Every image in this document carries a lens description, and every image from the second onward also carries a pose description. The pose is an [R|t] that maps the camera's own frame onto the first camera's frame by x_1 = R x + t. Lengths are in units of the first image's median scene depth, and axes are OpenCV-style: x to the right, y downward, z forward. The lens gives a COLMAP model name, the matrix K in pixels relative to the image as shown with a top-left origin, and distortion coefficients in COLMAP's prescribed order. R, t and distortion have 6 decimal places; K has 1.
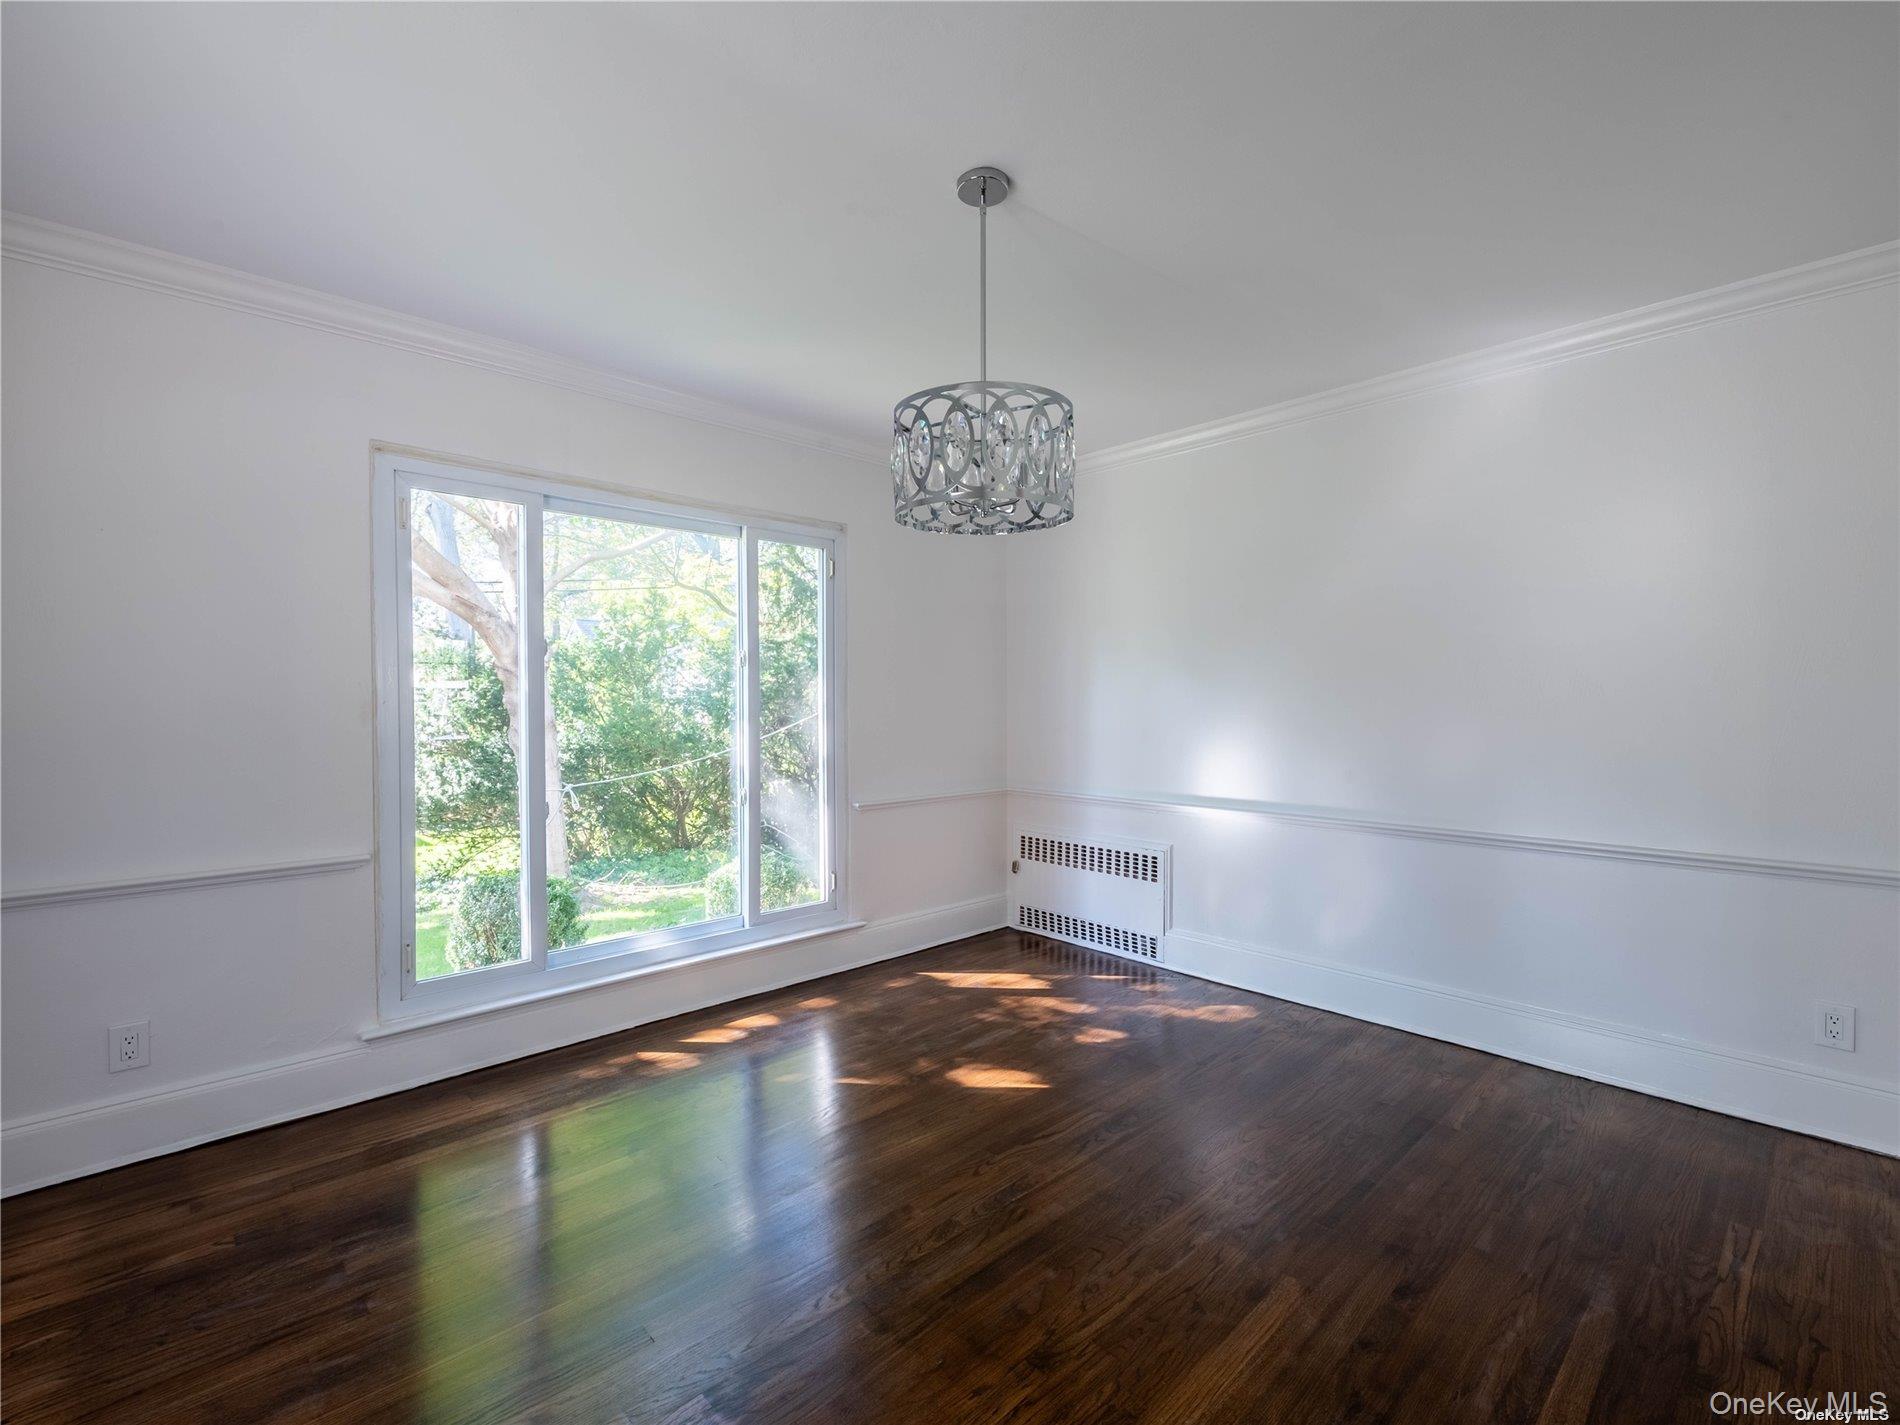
lens RADIAL K [[828.3, 0, 950.0], [0, 828.3, 712.5], [0, 0, 1]] dist [-0.011088, -0.000088]
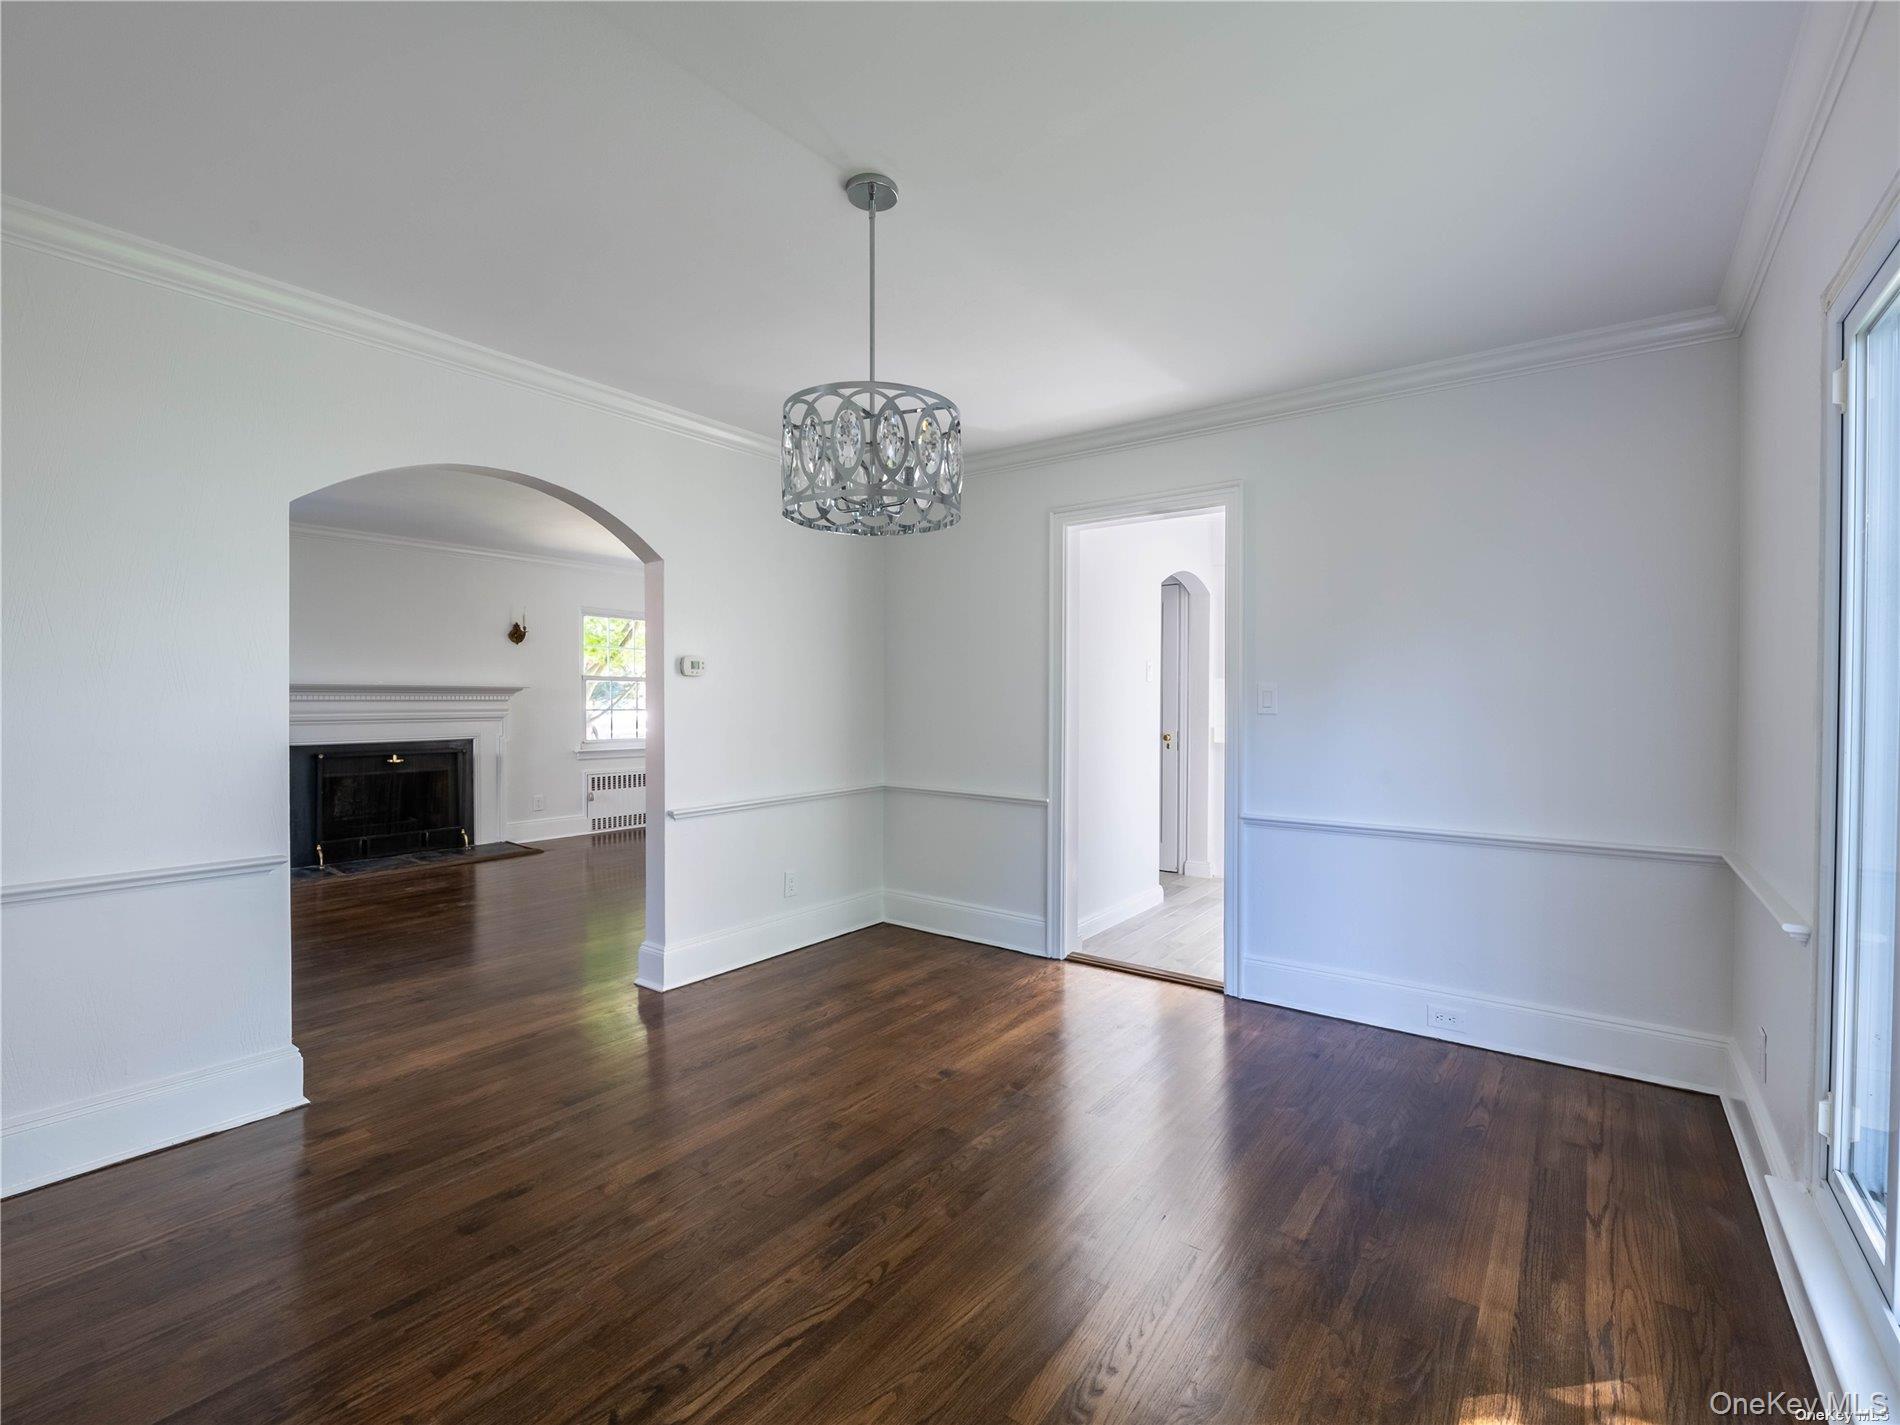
lens RADIAL K [[849.2, 0, 967.8], [0, 849.2, 710.5], [0, 0, 1]] dist [-0.000984, -0.000654]
pose [[-0.984845, 0.003785, -0.173397, 0.071867], [-0.000873, 0.999641, 0.026782, -0.017870], [0.173436, 0.026528, -0.984488, 1.380146]]
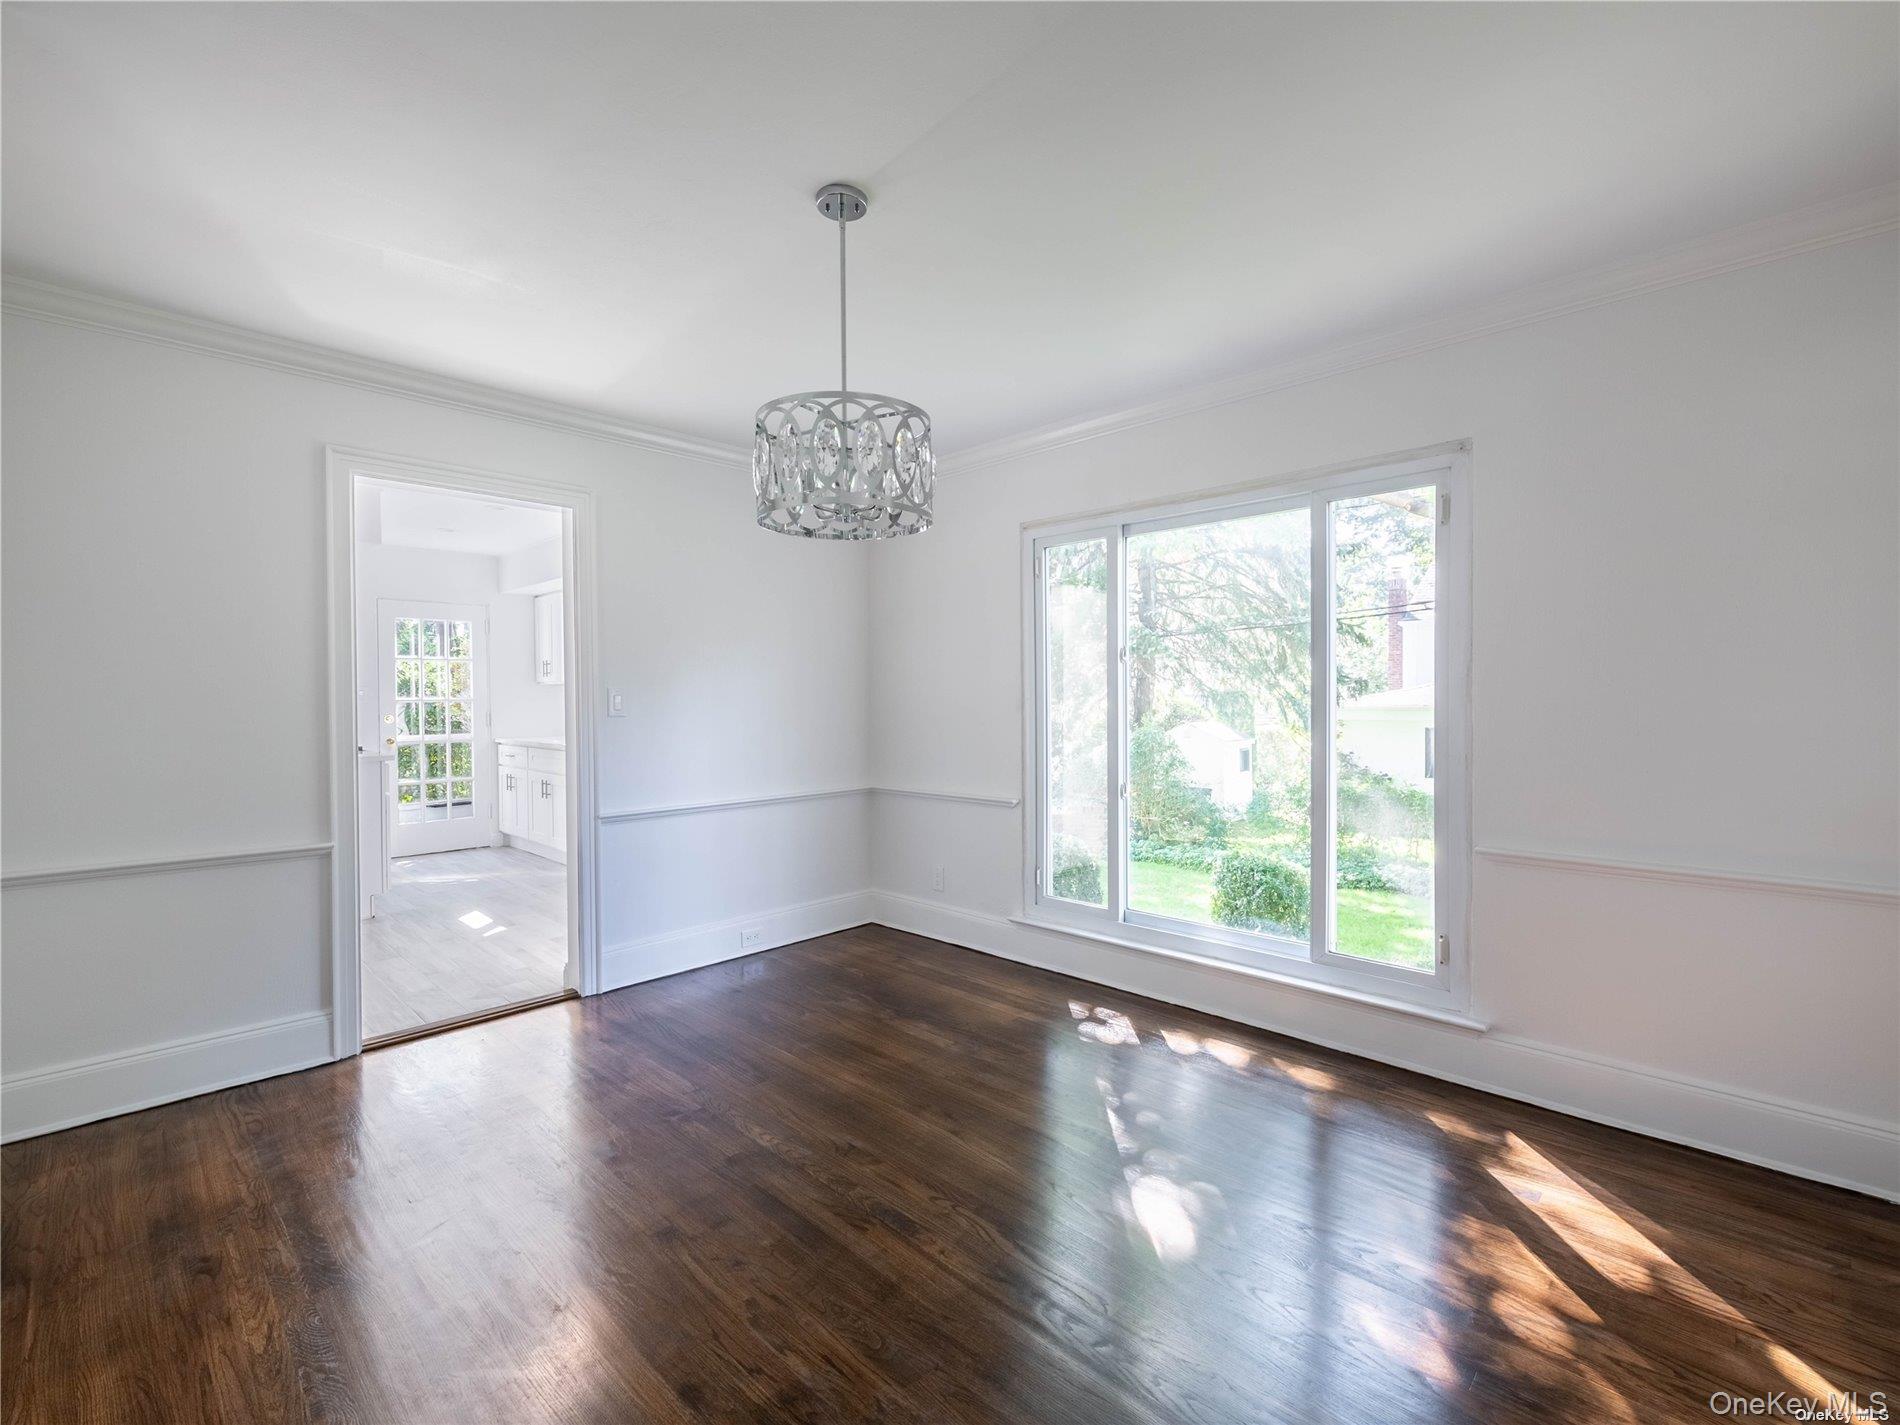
lens RADIAL K [[849.2, 0, 967.8], [0, 849.2, 710.5], [0, 0, 1]] dist [-0.000984, -0.000654]
pose [[0.049237, 0.016918, -0.998644, 0.748966], [-0.005693, 0.999845, 0.016657, -0.014703], [0.998771, 0.004866, 0.049326, 0.738300]]
